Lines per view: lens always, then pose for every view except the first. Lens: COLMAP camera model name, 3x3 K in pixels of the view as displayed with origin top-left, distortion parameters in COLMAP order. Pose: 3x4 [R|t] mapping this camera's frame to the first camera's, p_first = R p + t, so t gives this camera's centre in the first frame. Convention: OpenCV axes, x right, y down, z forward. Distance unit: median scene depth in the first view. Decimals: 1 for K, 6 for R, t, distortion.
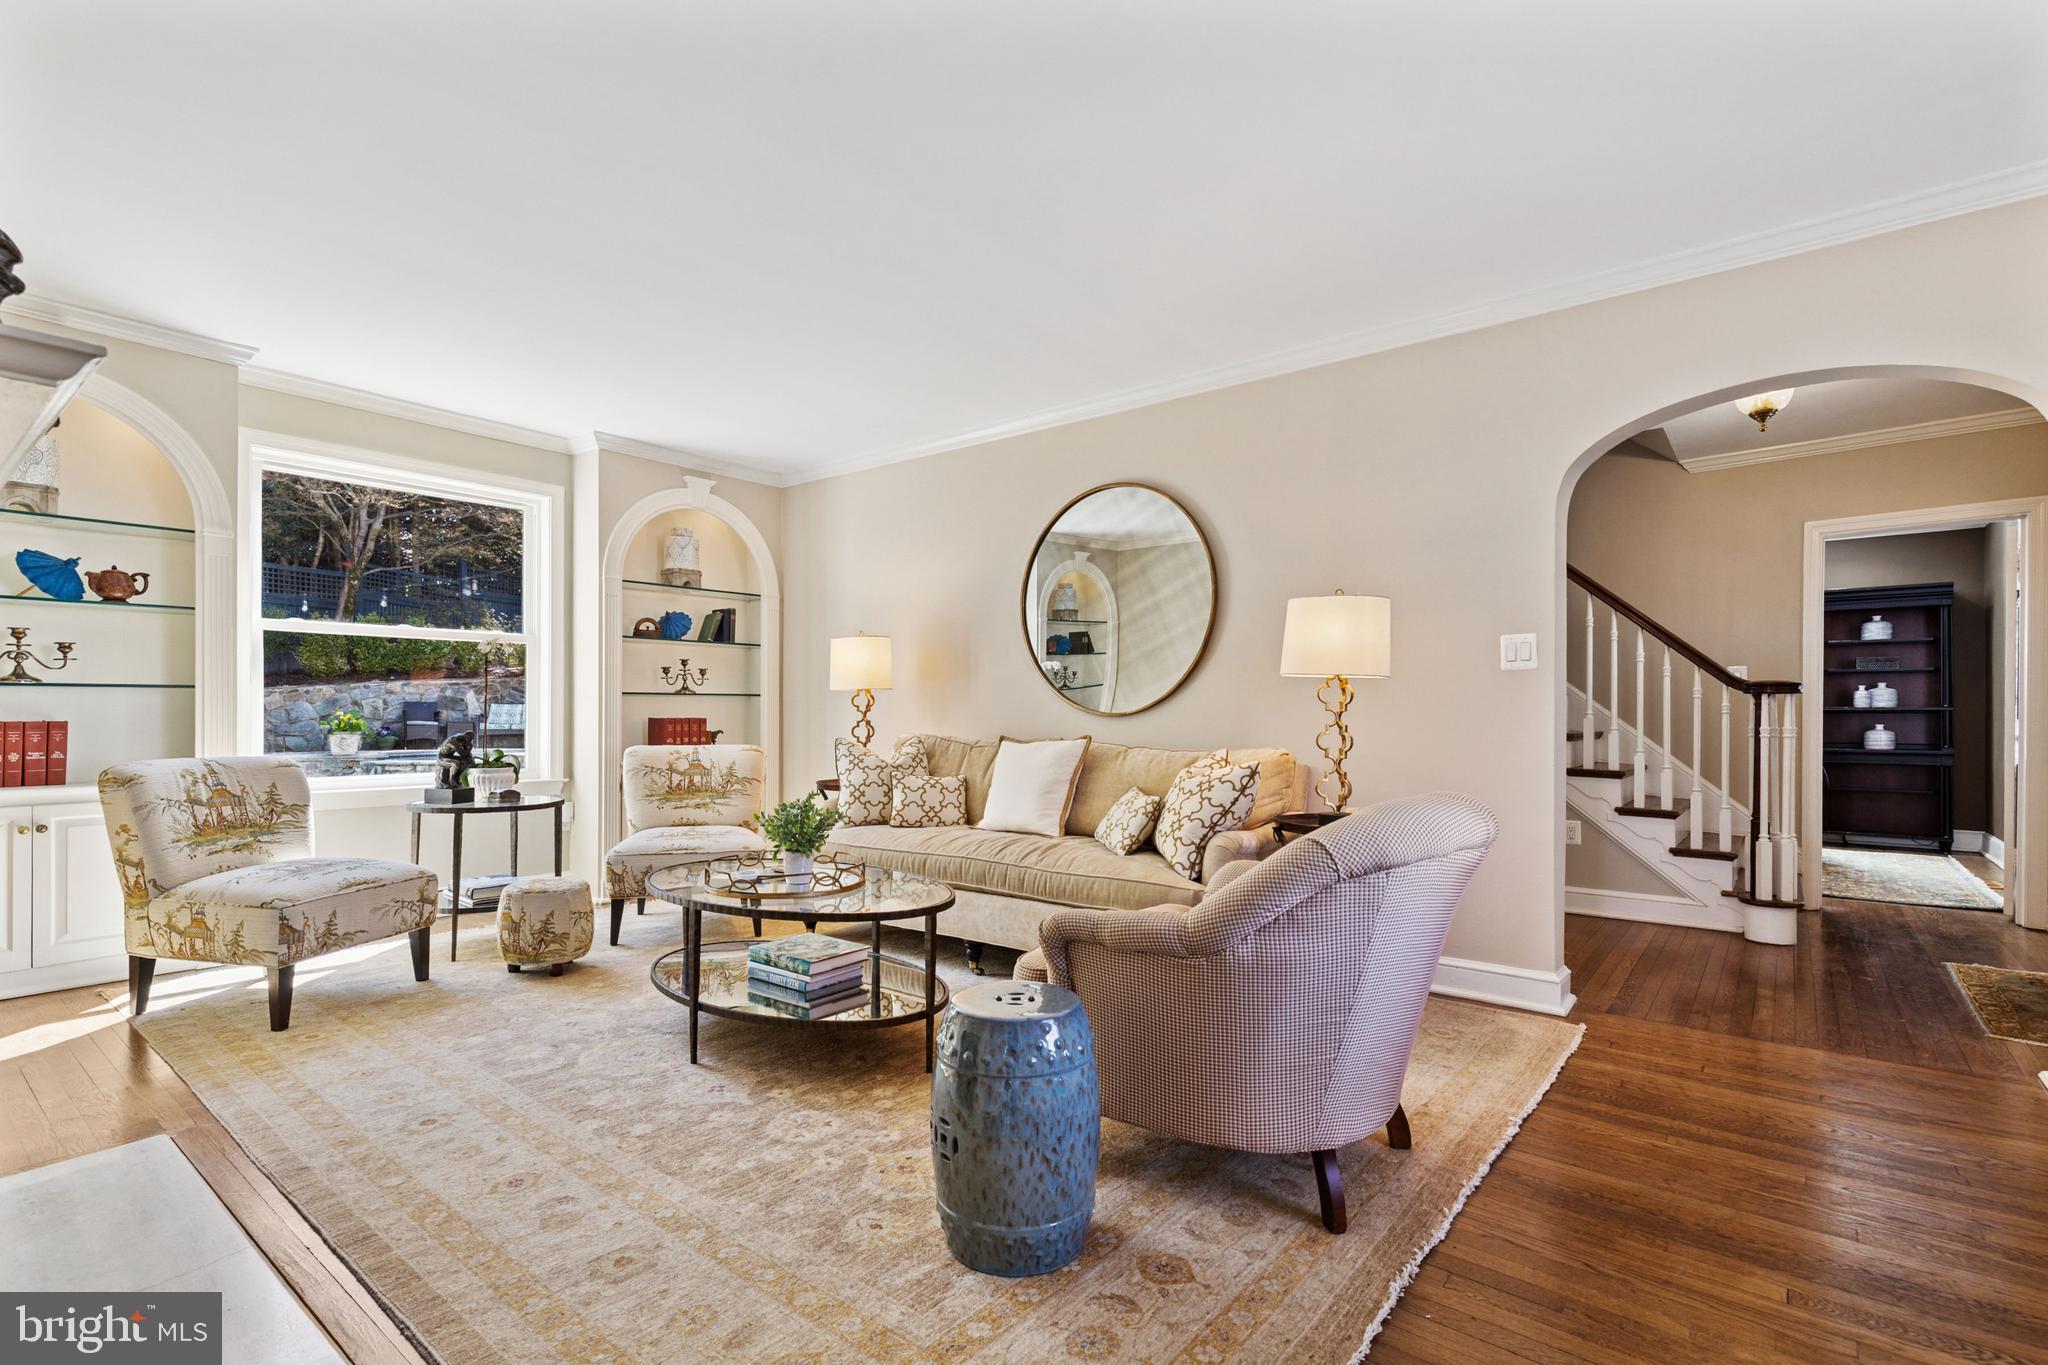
lens RADIAL K [[960.8, 0, 1024.5], [0, 960.8, 698.0], [0, 0, 1]] dist [0.012397, -0.000035]
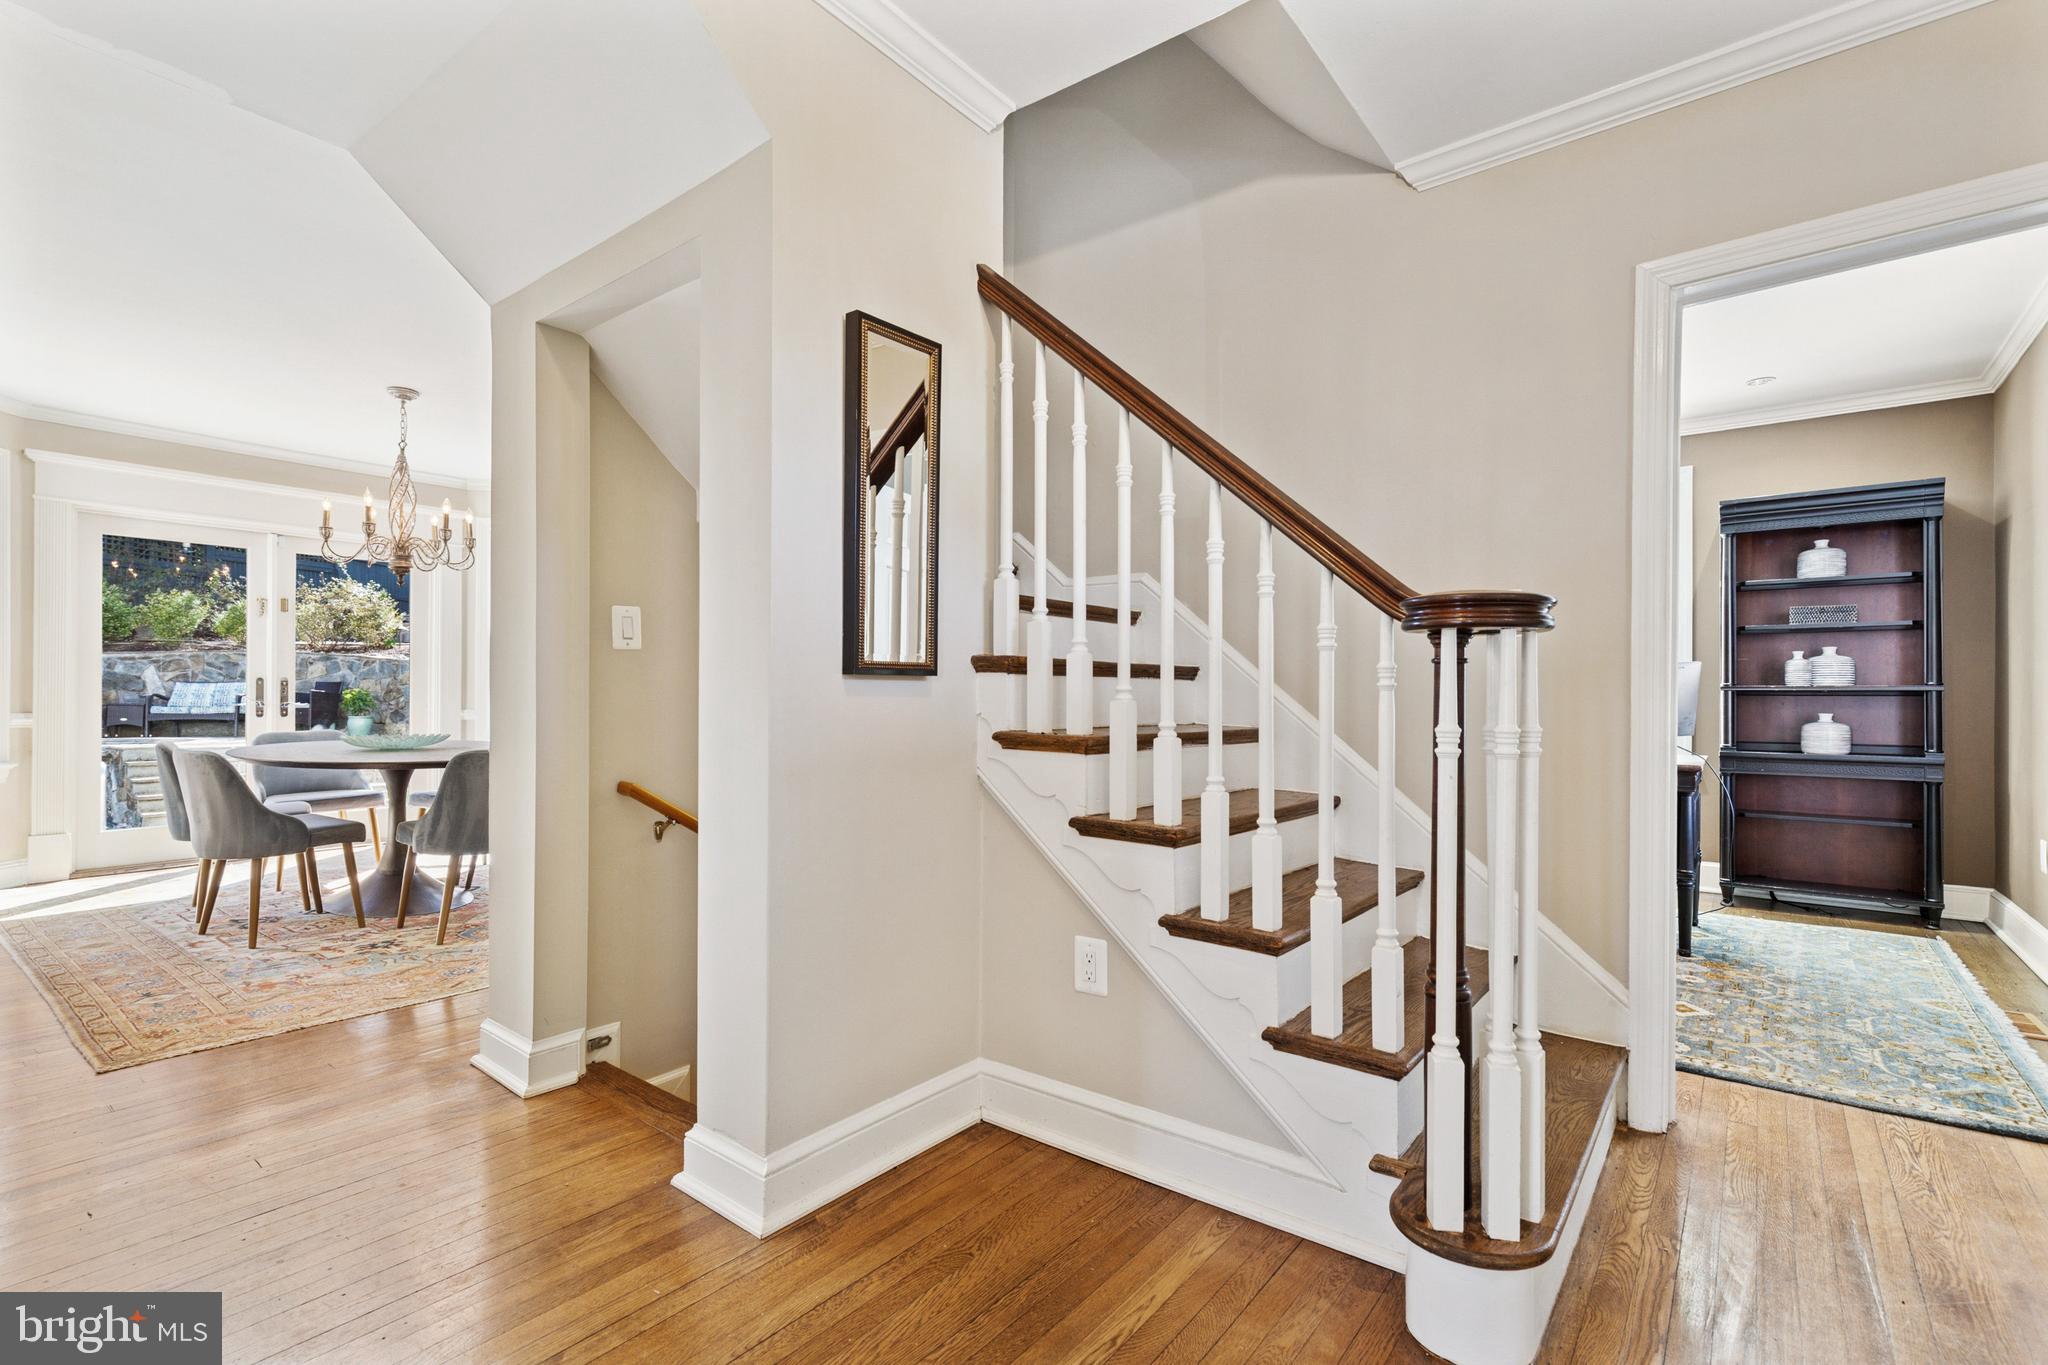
lens RADIAL K [[960.8, 0, 1015.5], [0, 960.8, 682.3], [0, 0, 1]] dist [0.012397, -0.000035]
pose [[0.999919, 0.002984, 0.012371, 0.349071], [-0.002983, 0.999996, -0.000088, 0.008723], [-0.012371, 0.000051, 0.999923, 0.379173]]
